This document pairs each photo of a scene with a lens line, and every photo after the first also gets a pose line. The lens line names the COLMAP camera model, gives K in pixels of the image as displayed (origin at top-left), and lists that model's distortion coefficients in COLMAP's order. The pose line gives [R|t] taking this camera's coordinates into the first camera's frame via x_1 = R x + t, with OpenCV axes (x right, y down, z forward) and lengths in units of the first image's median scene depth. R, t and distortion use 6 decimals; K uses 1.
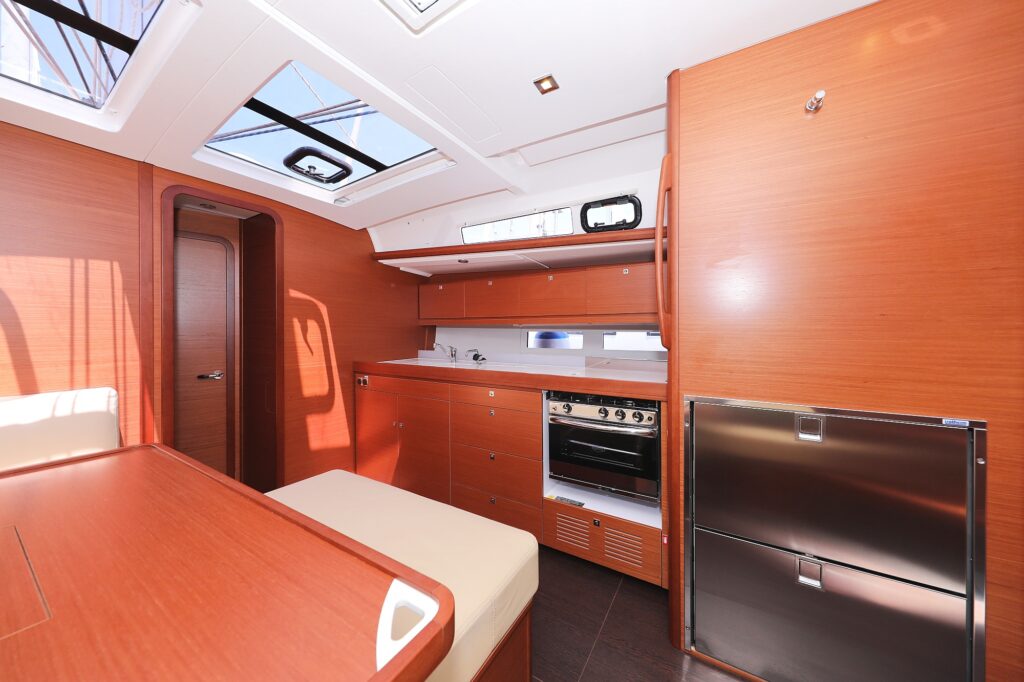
lens RADIAL K [[341.4, 0, 518.4], [0, 341.4, 327.2], [0, 0, 1]] dist [0.000887, -0.000200]
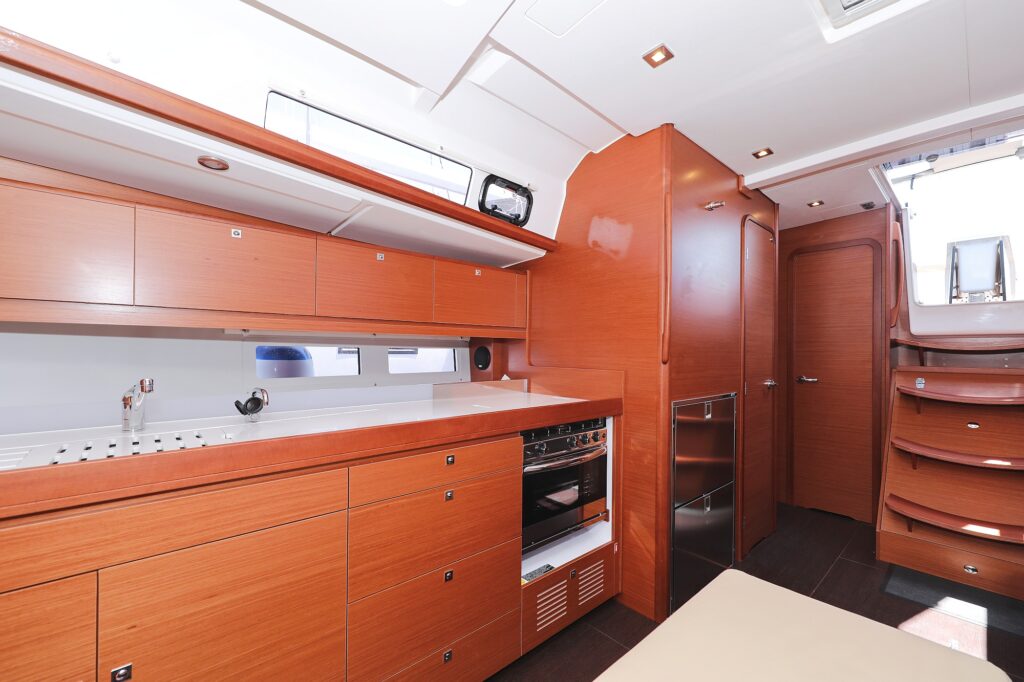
lens RADIAL K [[442.6, 0, 508.9], [0, 442.6, 344.9], [0, 0, 1]] dist [0.002283, -0.000930]
pose [[0.268699, 0.010774, 0.963164, -0.705353], [-0.016781, 0.999838, -0.006503, 0.011386], [-0.963078, -0.014416, 0.268836, 0.698328]]
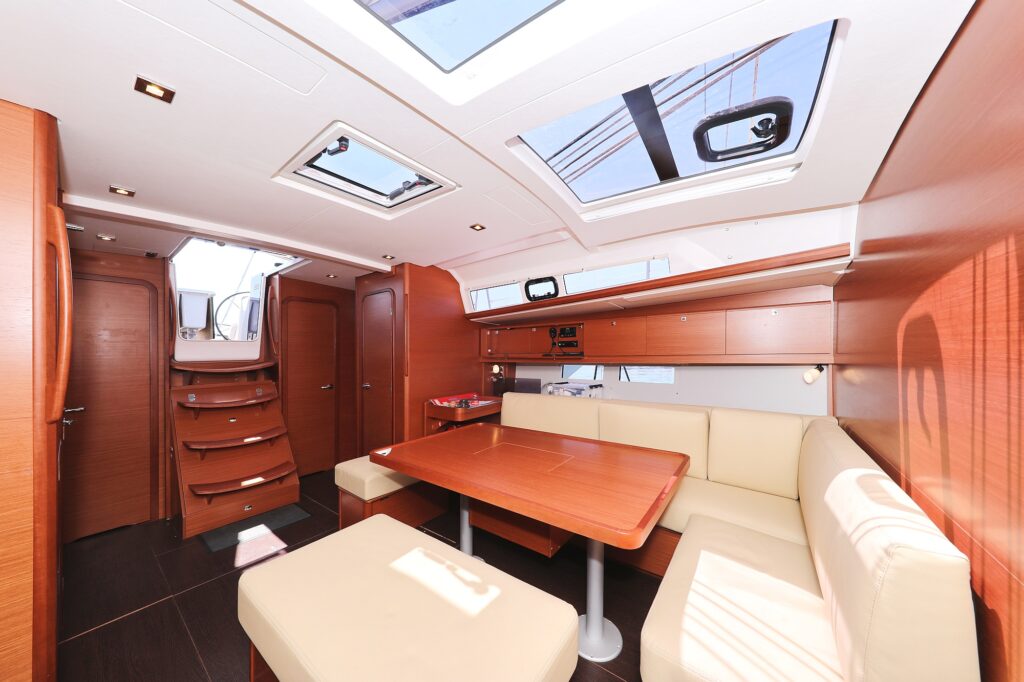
lens RADIAL K [[317.0, 0, 535.4], [0, 317.0, 357.8], [0, 0, 1]] dist [0.000918, -0.000459]
pose [[-0.999723, 0.007266, 0.022373, -0.528647], [0.007352, 0.999966, 0.003749, -0.061851], [-0.022345, 0.003912, -0.999743, 1.137394]]
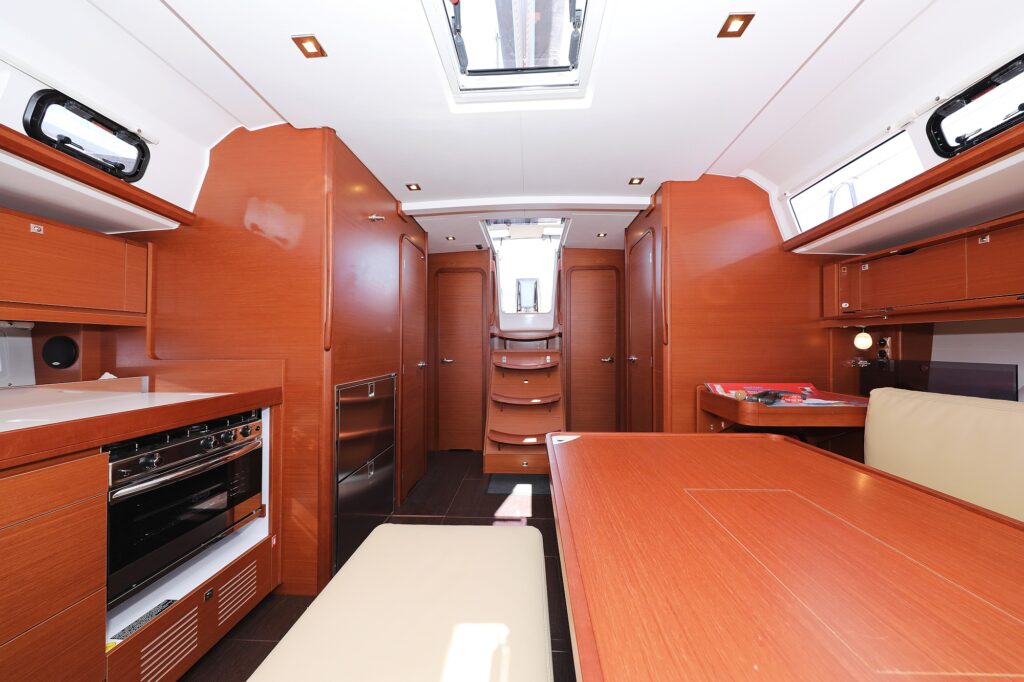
lens RADIAL K [[341.4, 0, 526.8], [0, 341.4, 338.7], [0, 0, 1]] dist [0.000887, -0.000200]
pose [[-0.511666, 0.013693, 0.859075, -0.612559], [-0.003487, 0.999832, -0.018014, 0.024586], [-0.859177, -0.012212, -0.511532, 0.640027]]
